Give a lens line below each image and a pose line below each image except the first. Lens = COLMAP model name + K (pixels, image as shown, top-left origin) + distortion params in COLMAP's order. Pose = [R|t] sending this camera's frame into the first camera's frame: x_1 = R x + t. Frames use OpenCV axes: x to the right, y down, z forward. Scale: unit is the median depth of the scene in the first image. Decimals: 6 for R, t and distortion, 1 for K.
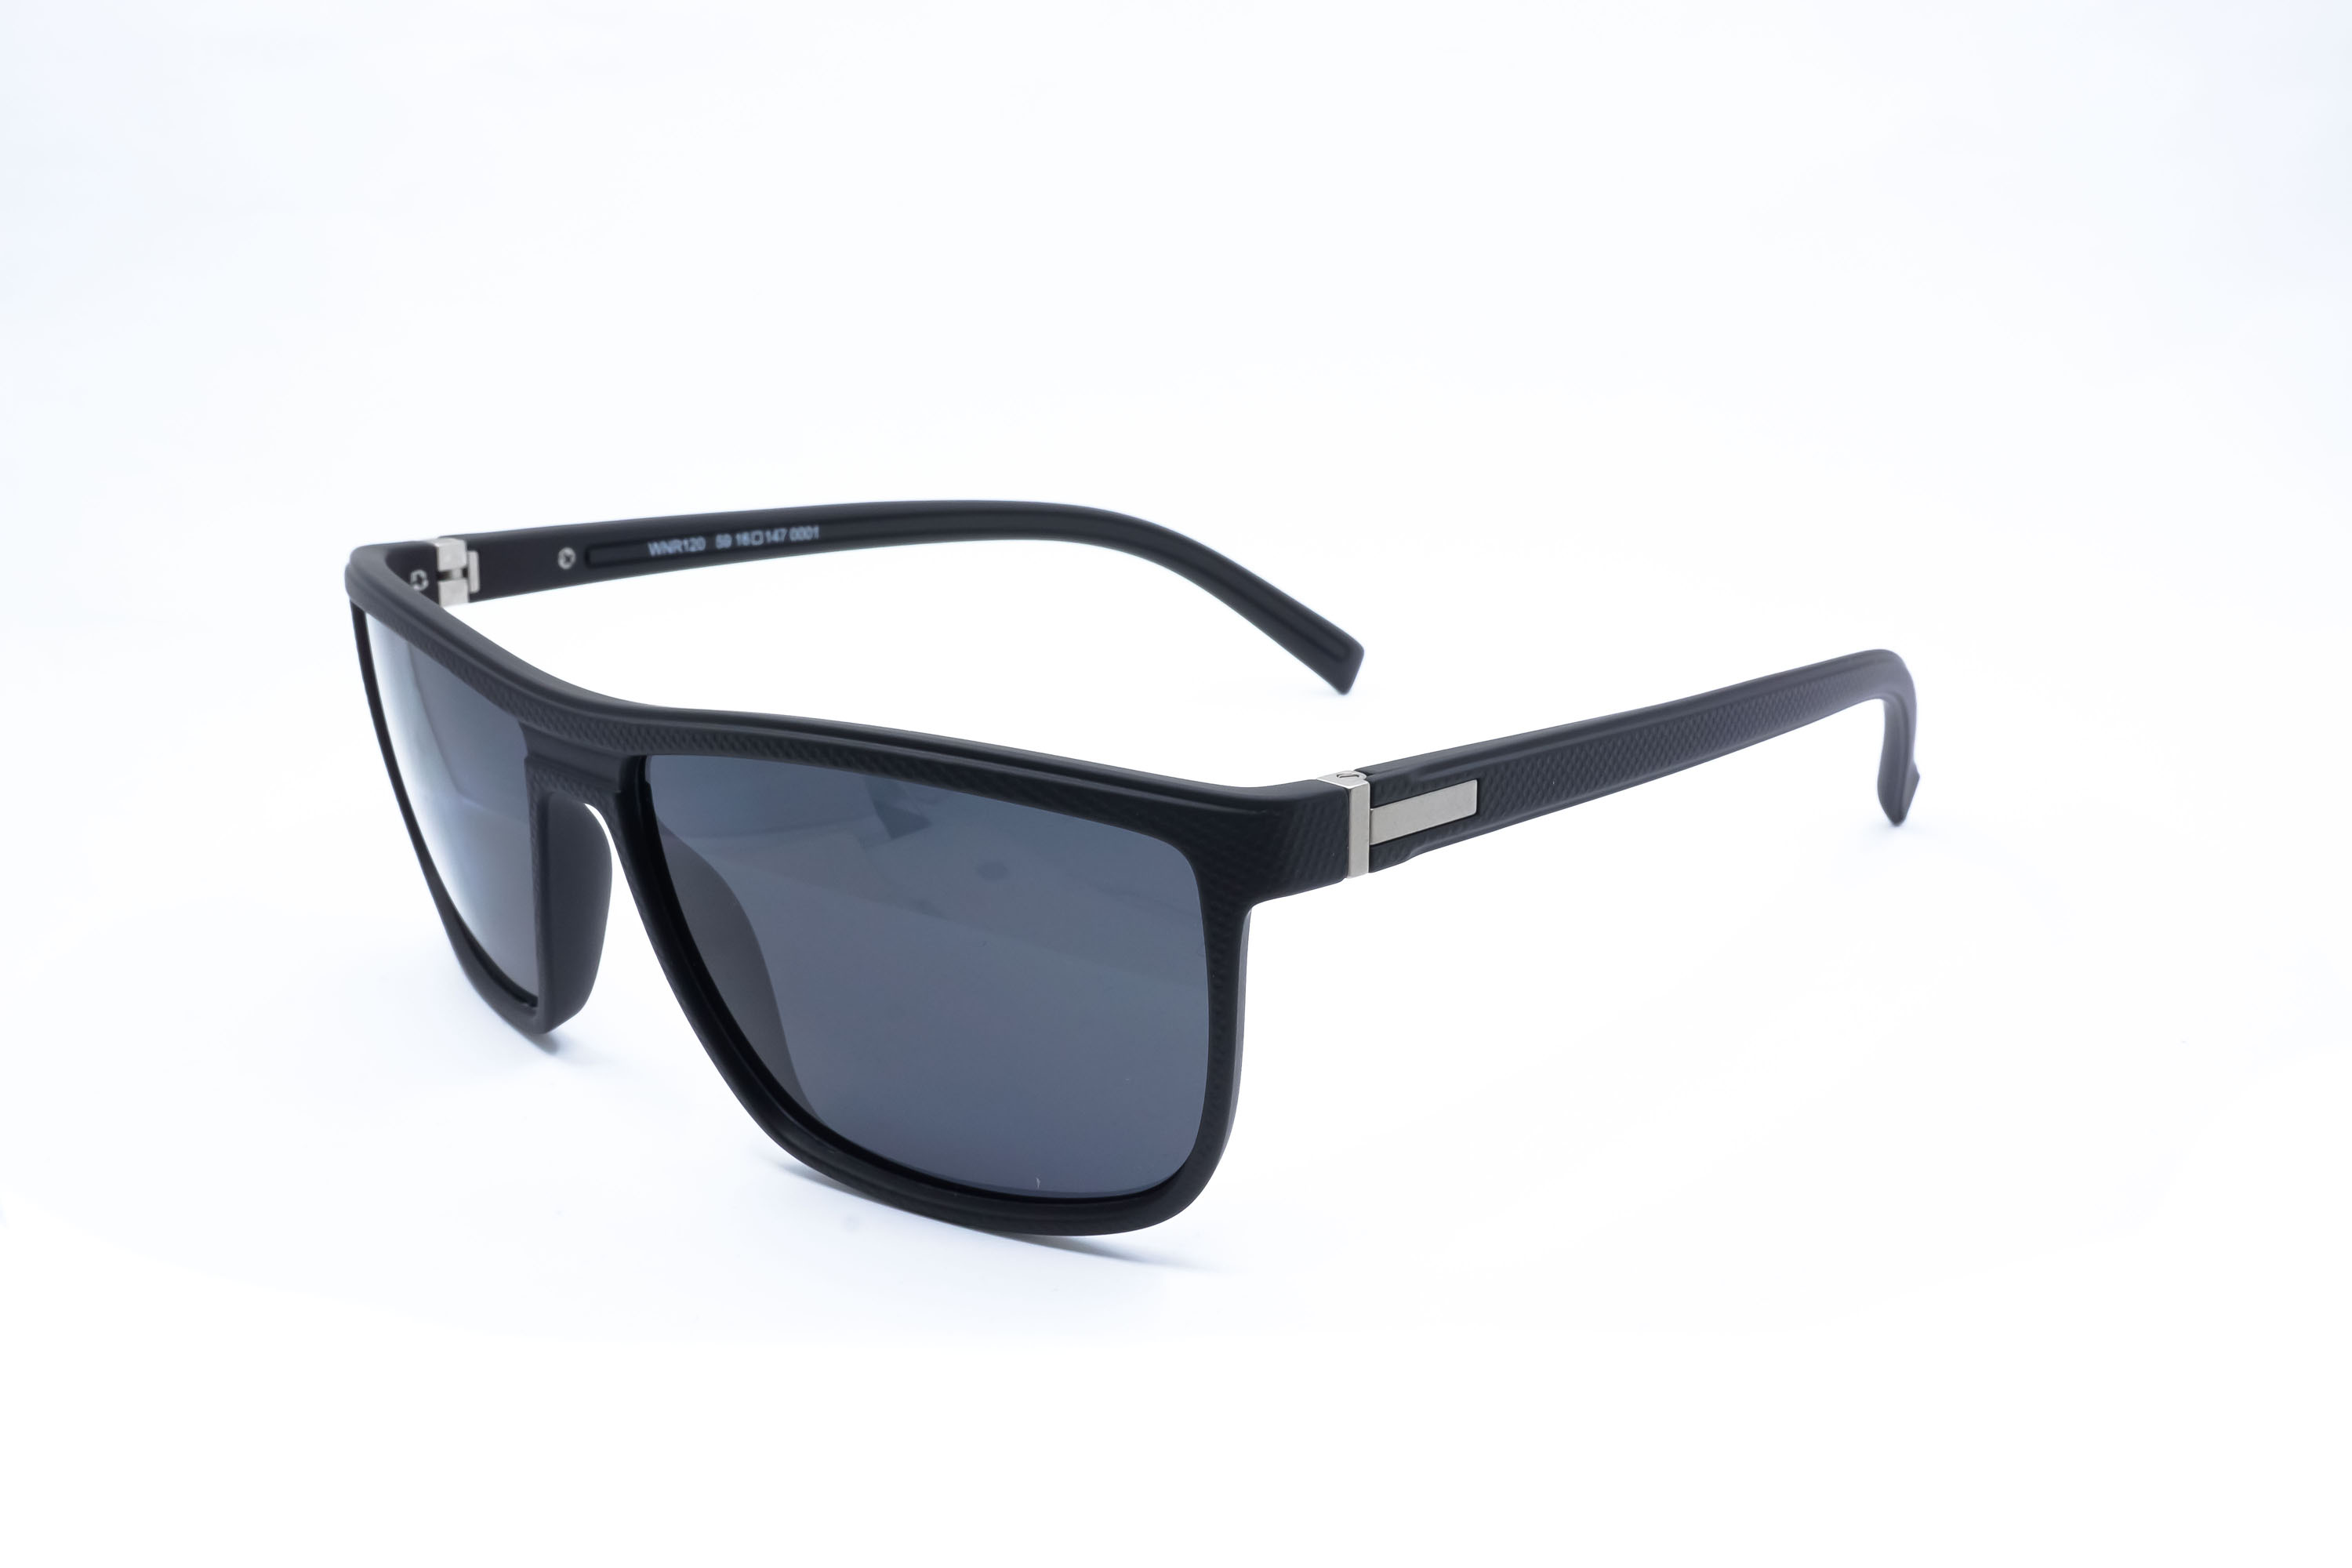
lens RADIAL K [[2557.8, 0, 1174.7], [0, 2557.8, 794.0], [0, 0, 1]] dist [0.019104, 0.000000]
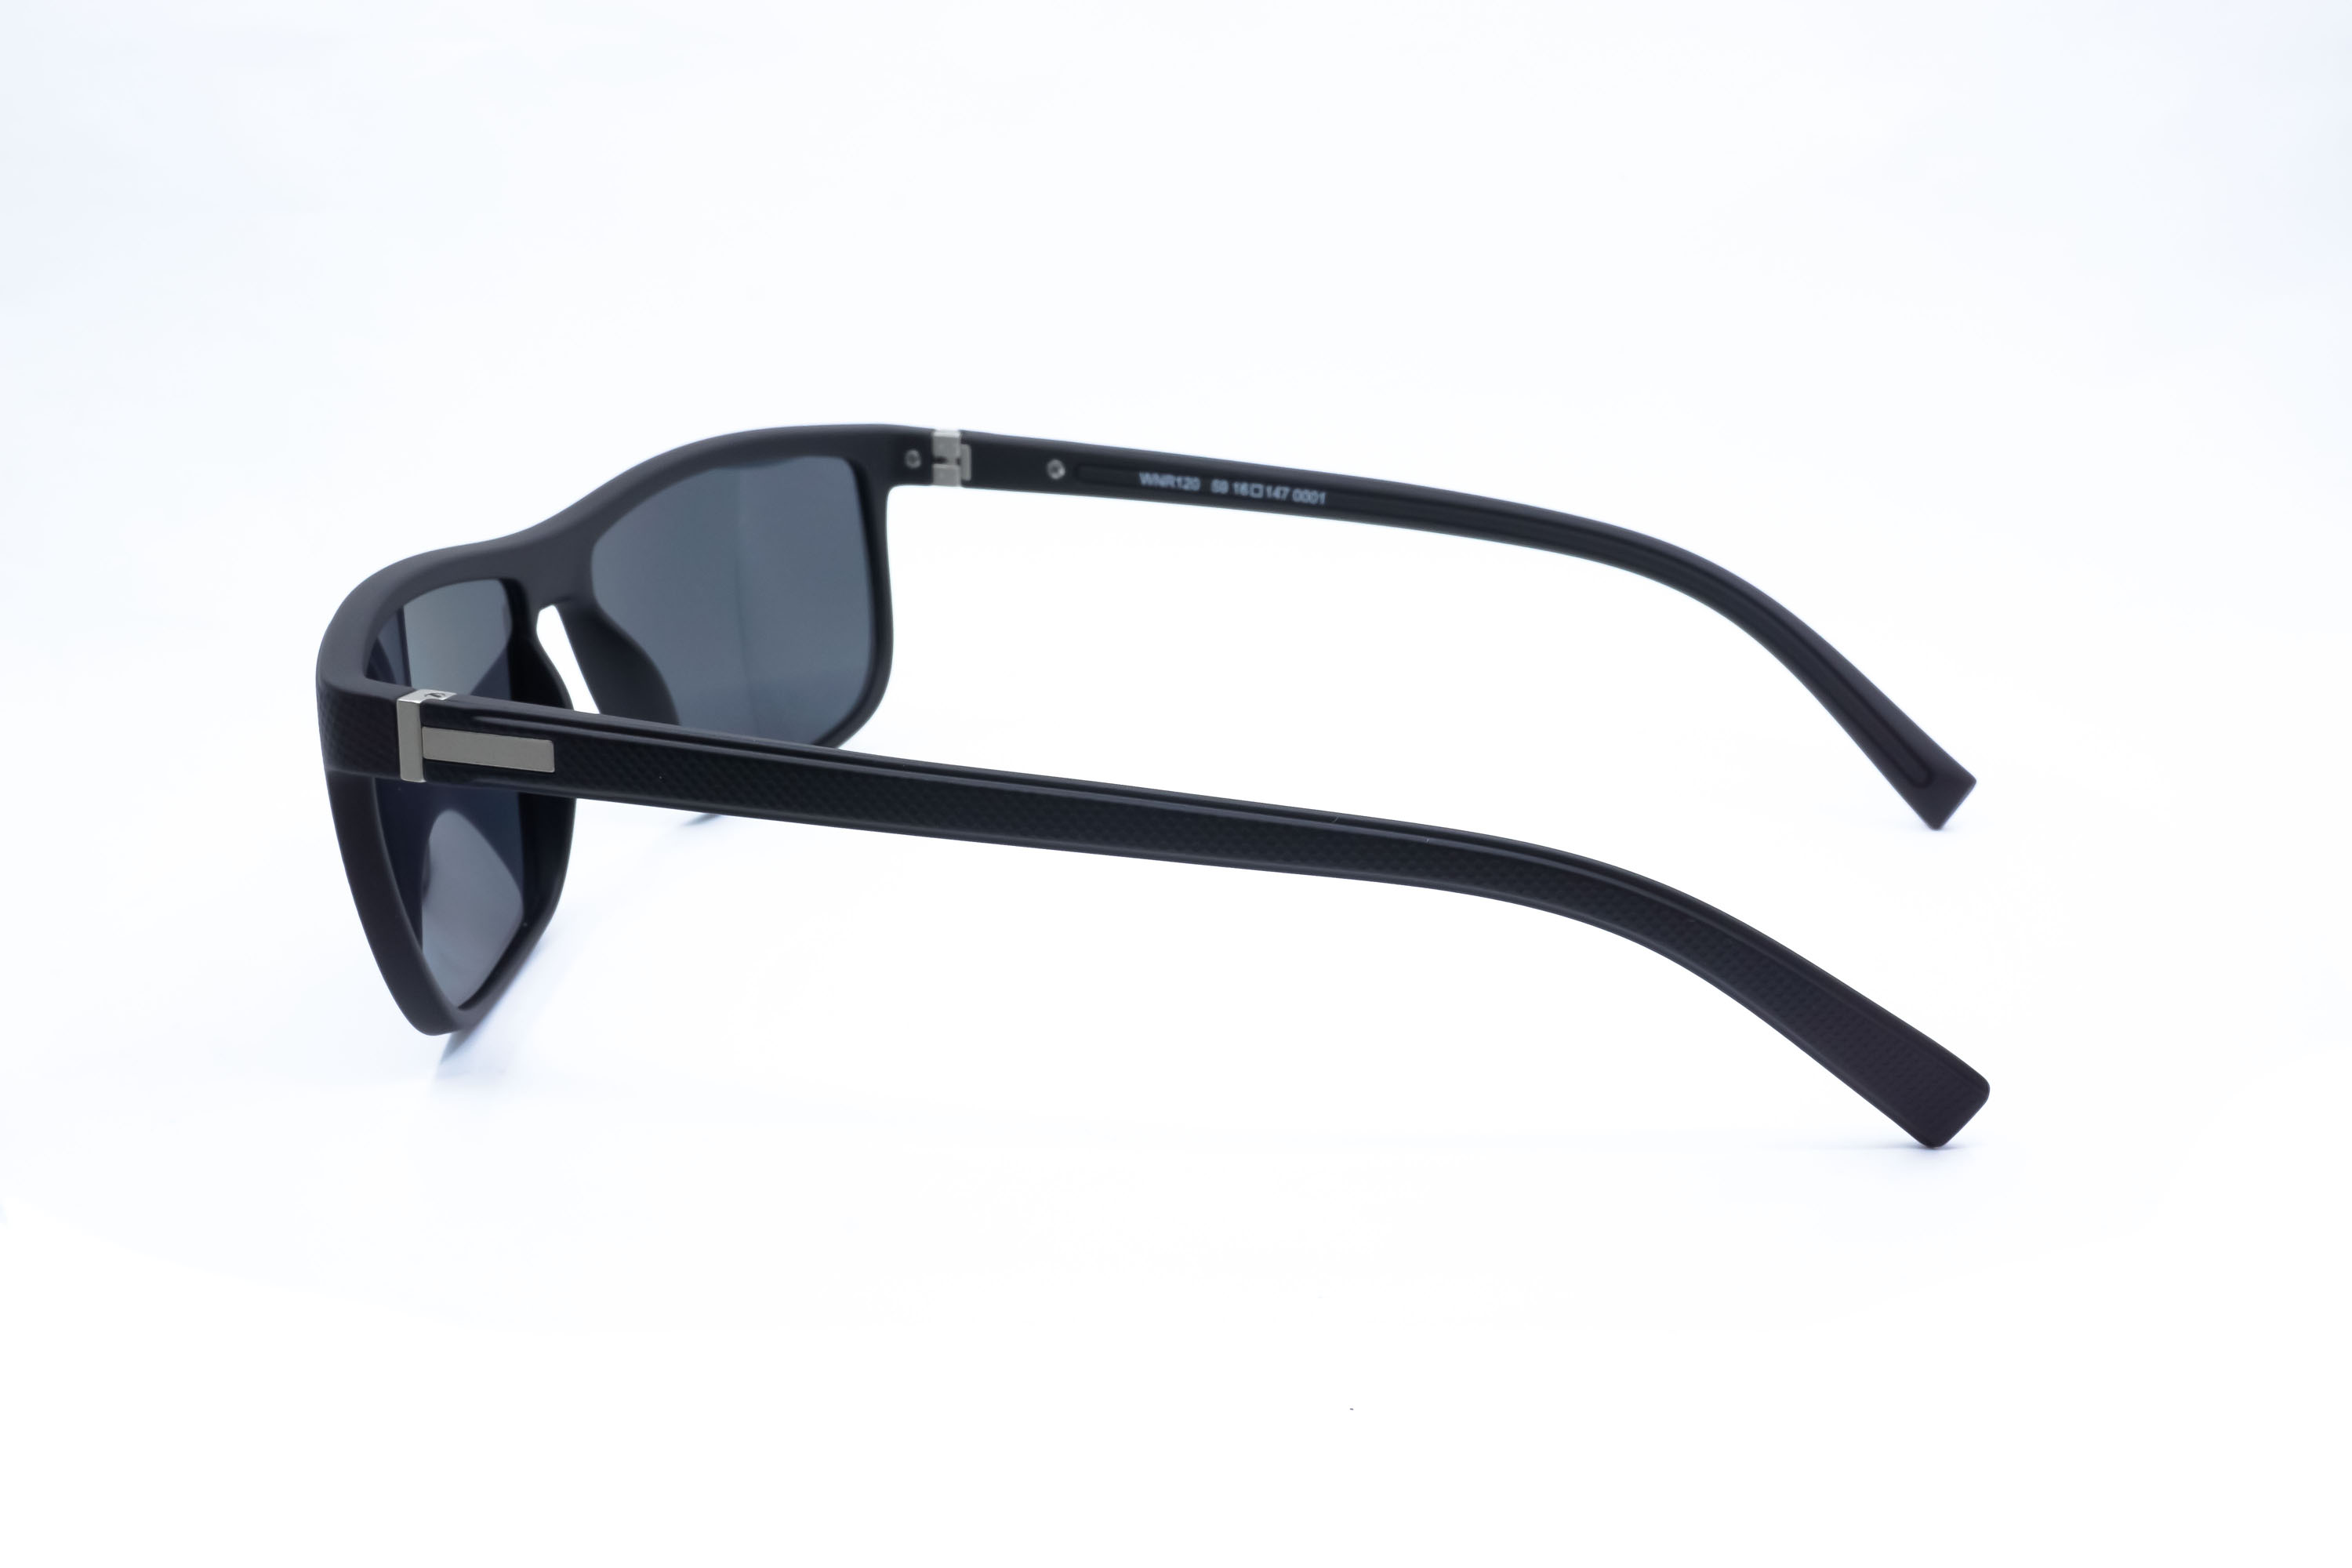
lens RADIAL K [[2557.8, 0, 1195.8], [0, 2557.8, 790.1], [0, 0, 1]] dist [0.019104, 0.000000]
pose [[0.502488, 0.271046, -0.820999, 0.790158], [-0.254105, 0.953948, 0.159415, -0.156258], [0.826400, 0.128516, 0.548222, 0.447647]]
